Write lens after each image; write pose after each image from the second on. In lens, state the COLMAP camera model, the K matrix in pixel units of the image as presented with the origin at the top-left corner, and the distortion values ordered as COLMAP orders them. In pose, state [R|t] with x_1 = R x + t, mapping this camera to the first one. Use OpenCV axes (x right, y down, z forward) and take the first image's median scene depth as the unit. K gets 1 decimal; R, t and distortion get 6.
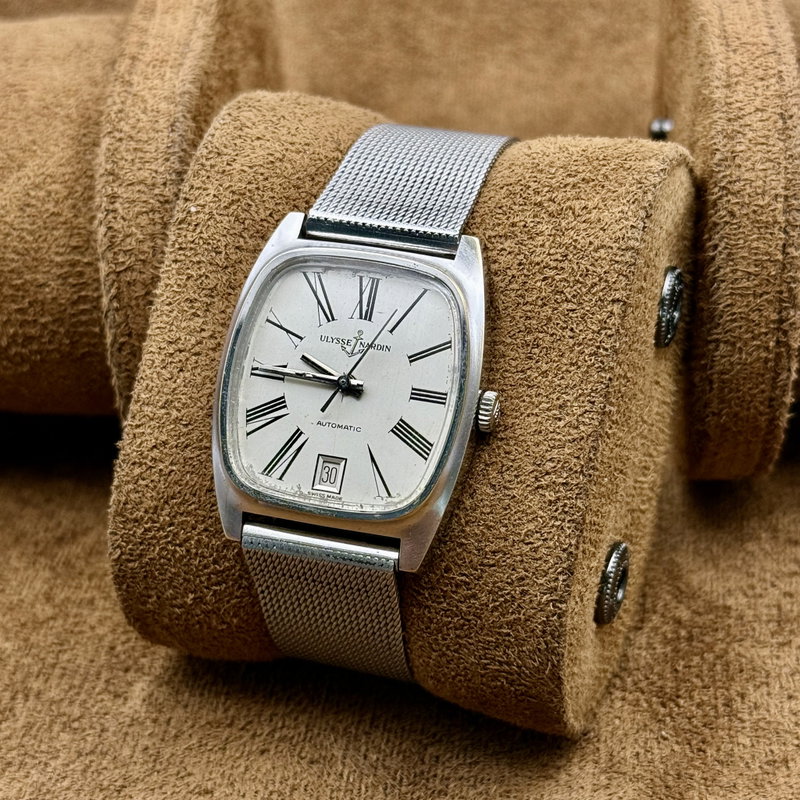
lens RADIAL K [[1976.6, 0, 400.0], [0, 1976.6, 400.0], [0, 0, 1]] dist [0.055126, -0.540159]
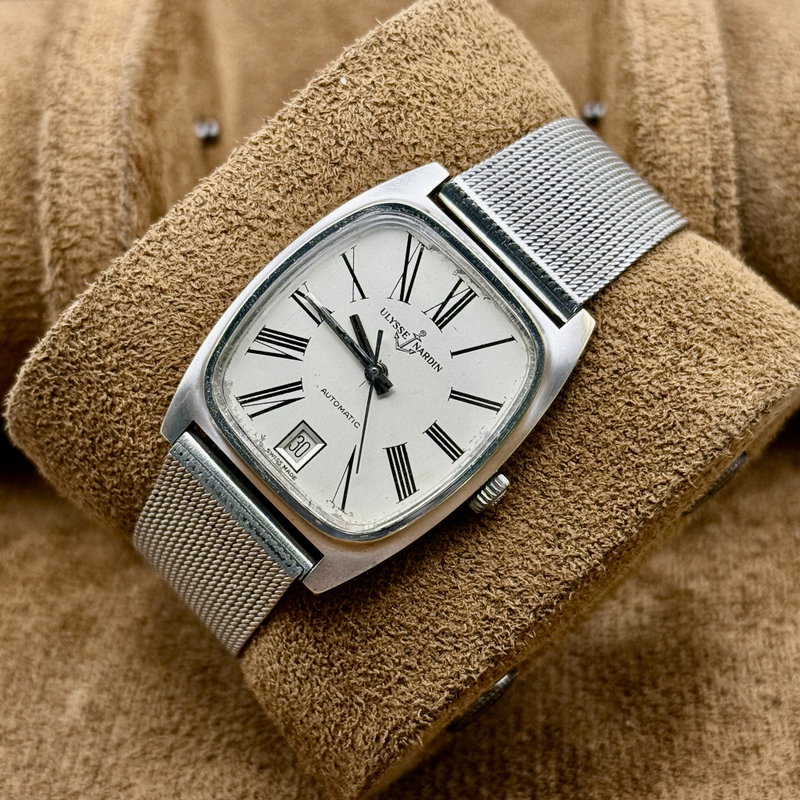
lens RADIAL K [[1976.6, 0, 400.0], [0, 1976.6, 400.0], [0, 0, 1]] dist [0.055126, -0.540159]
pose [[0.810713, 0.573389, 0.118194, -0.113166], [-0.584404, 0.804635, 0.105041, -0.094903], [-0.034873, -0.154231, 0.987419, 0.137620]]
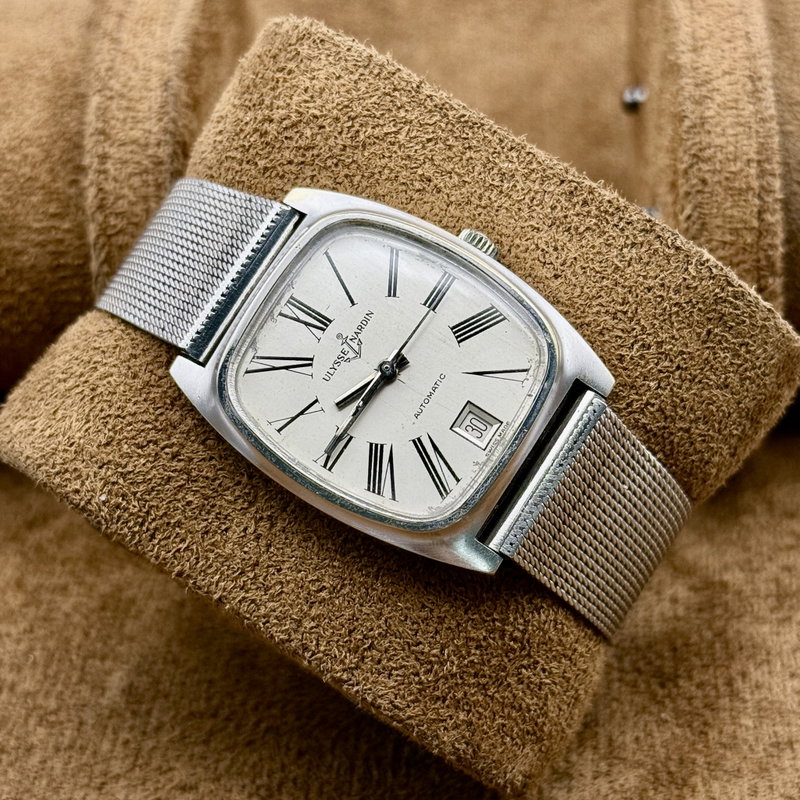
lens RADIAL K [[1976.6, 0, 400.0], [0, 1976.6, 400.0], [0, 0, 1]] dist [0.055126, -0.540159]
pose [[0.380616, -0.844934, 0.375790, -0.361354], [0.910762, 0.412890, 0.005893, -0.002971], [-0.160139, 0.340012, 0.926686, 0.188795]]
